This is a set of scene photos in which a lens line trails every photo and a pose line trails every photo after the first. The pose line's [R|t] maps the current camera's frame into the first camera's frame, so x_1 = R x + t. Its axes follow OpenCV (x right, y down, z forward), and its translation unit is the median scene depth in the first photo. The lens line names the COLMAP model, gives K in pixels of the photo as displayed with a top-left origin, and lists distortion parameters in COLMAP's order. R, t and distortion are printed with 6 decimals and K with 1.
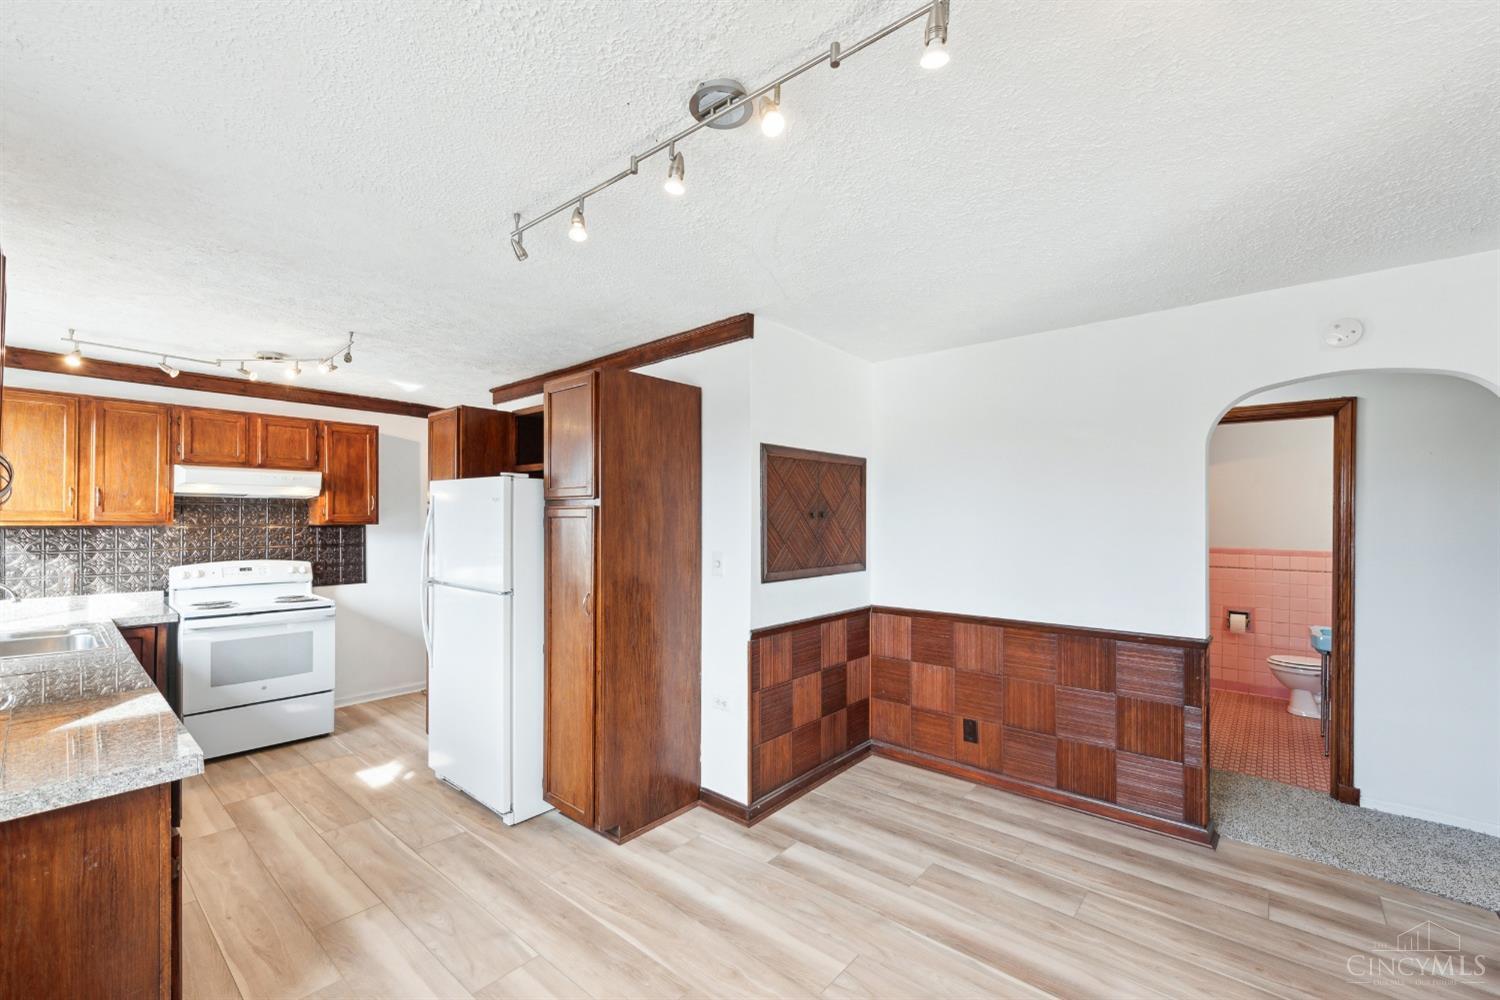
lens RADIAL K [[623.8, 0, 756.1], [0, 623.8, 517.2], [0, 0, 1]] dist [0.014642, -0.004422]
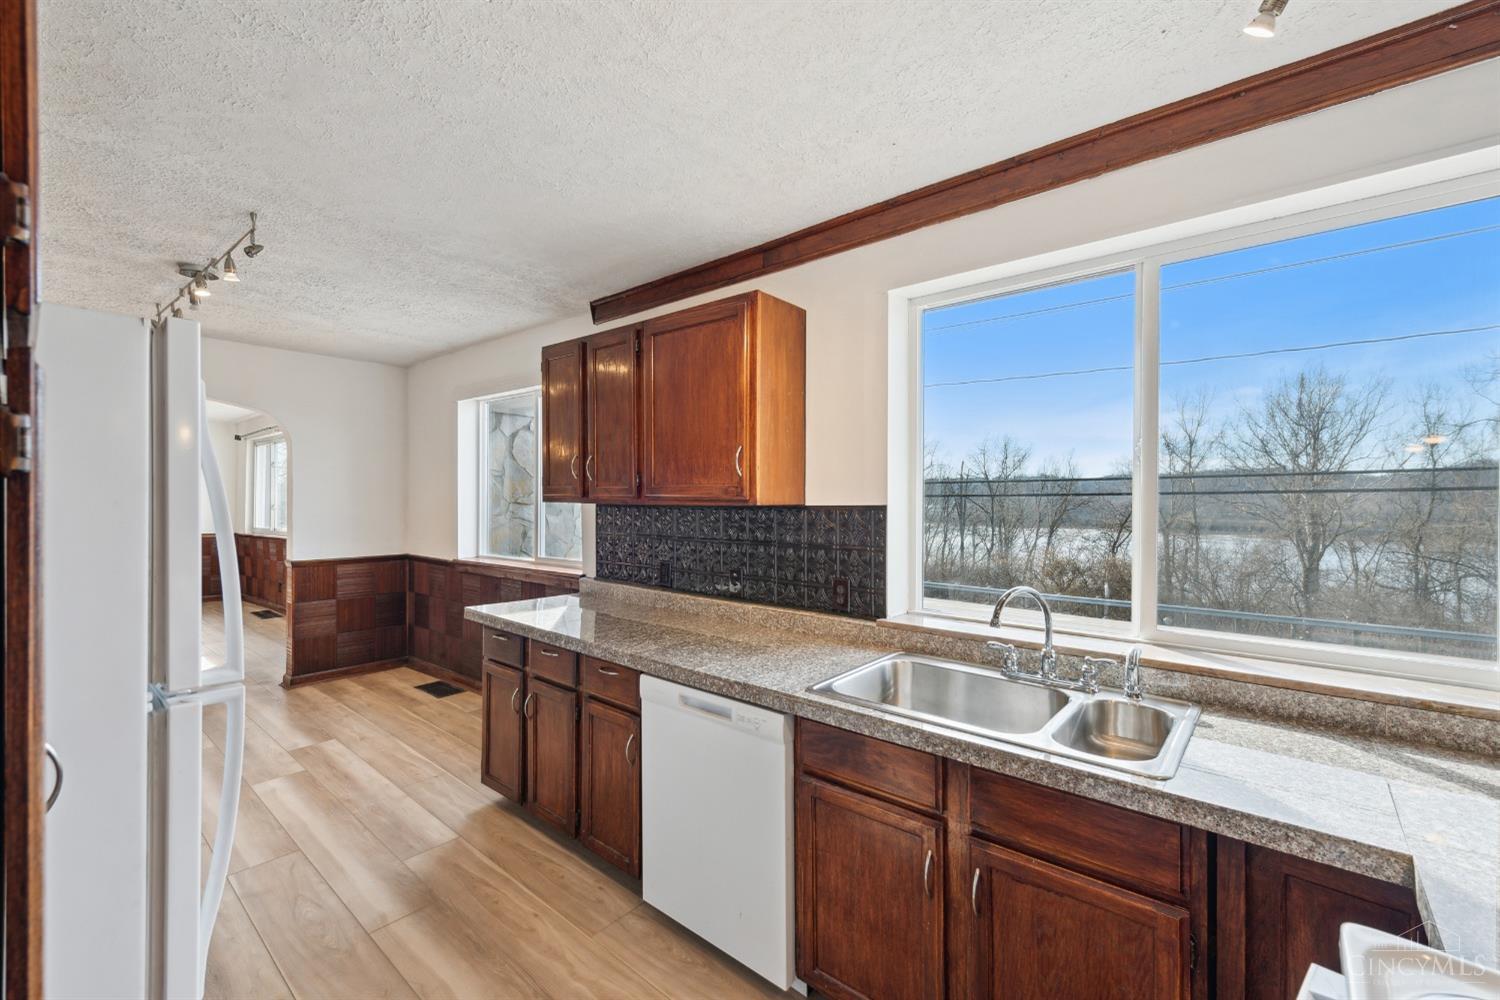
lens RADIAL K [[623.8, 0, 764.5], [0, 623.8, 507.5], [0, 0, 1]] dist [0.014642, -0.004422]
pose [[-0.999856, -0.006720, -0.015568, -0.811975], [-0.006819, 0.999957, 0.006313, 0.019436], [0.015525, 0.006419, -0.999859, 1.354506]]
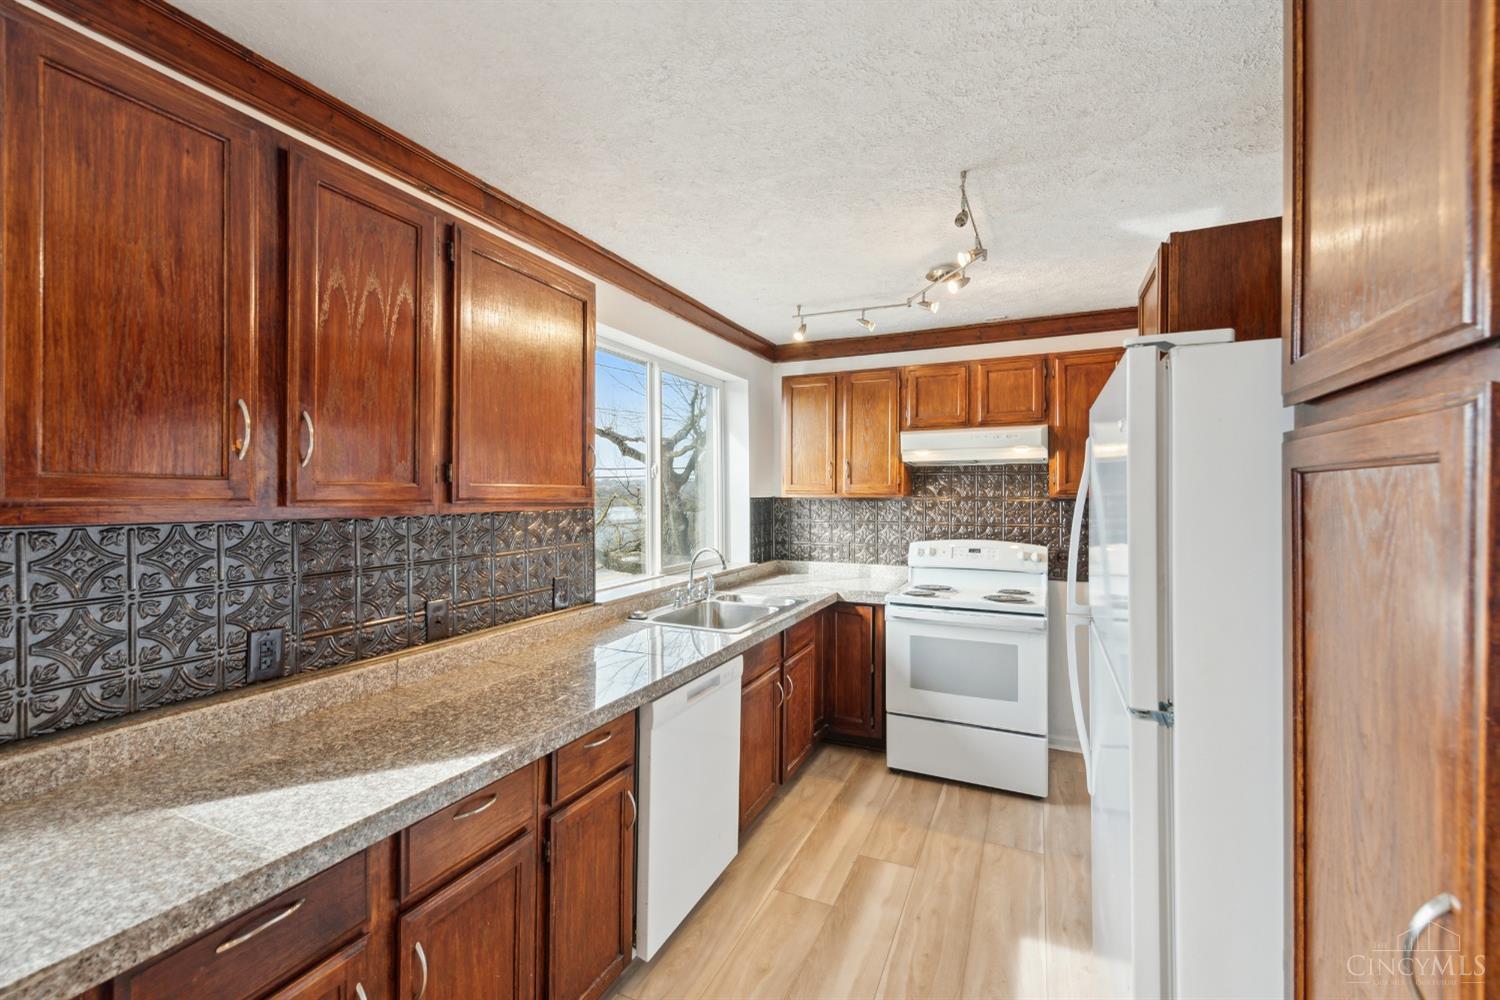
lens RADIAL K [[623.8, 0, 759.2], [0, 623.8, 497.6], [0, 0, 1]] dist [0.014642, -0.004422]
pose [[0.286191, 0.003721, -0.958165, -0.132767], [0.006734, 0.999960, 0.005894, 0.007465], [0.958149, -0.008140, 0.286155, 0.646727]]
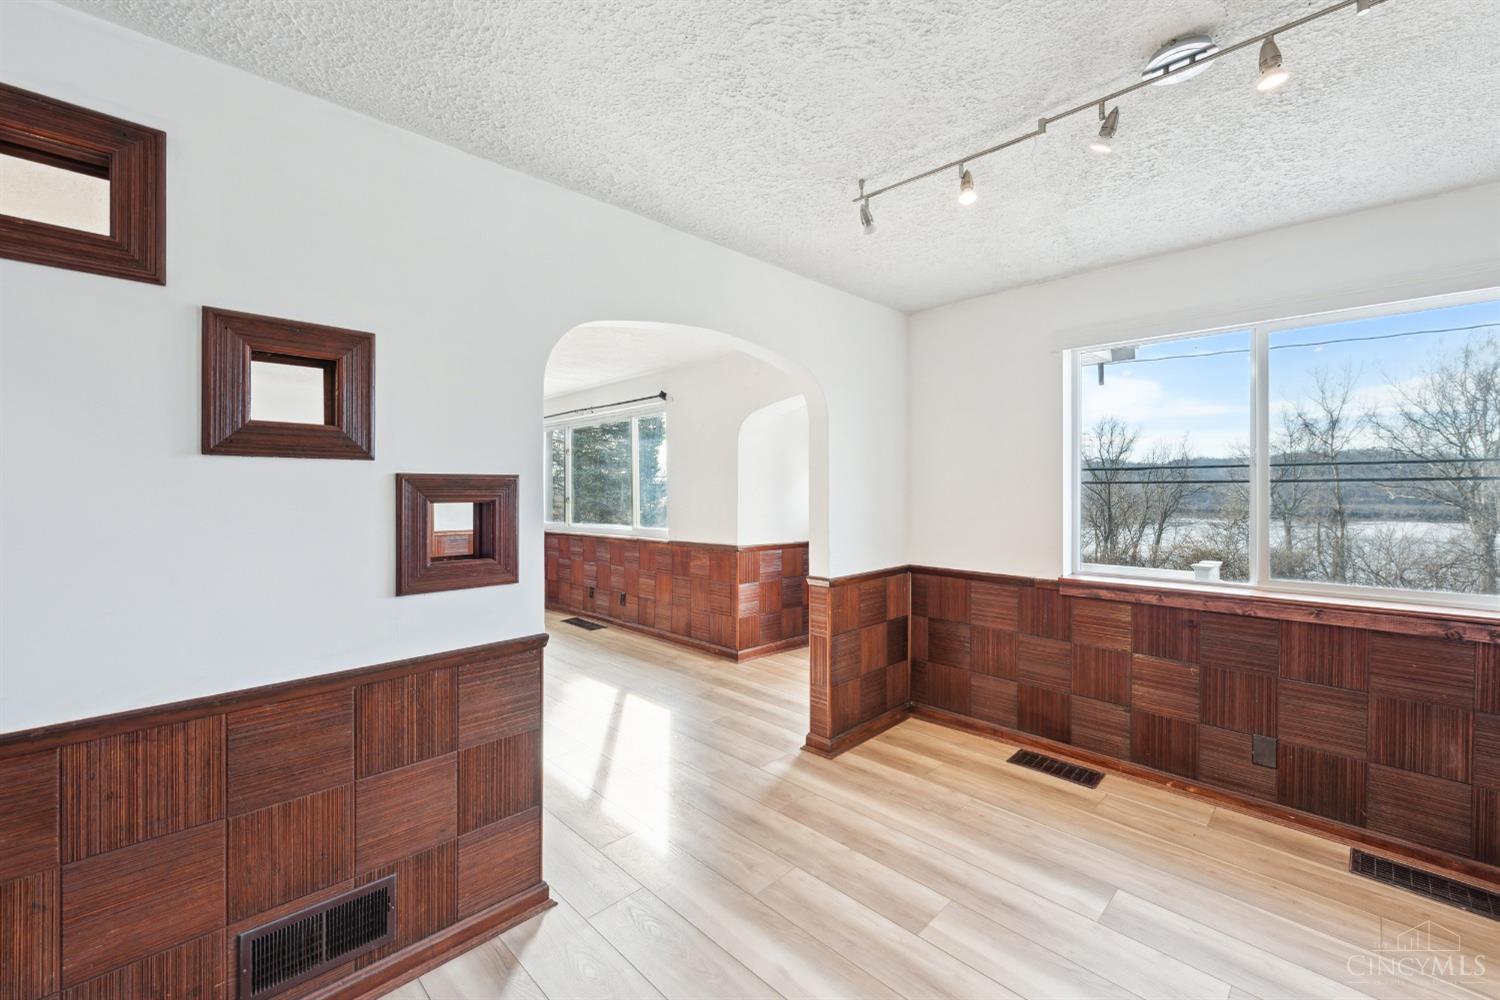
lens RADIAL K [[623.8, 0, 780.5], [0, 623.8, 481.6], [0, 0, 1]] dist [0.014642, -0.004422]
pose [[-0.997803, -0.002046, 0.066218, 0.230741], [-0.002918, 0.999910, -0.013076, 0.014310], [-0.066185, -0.013240, -0.997719, 0.941741]]
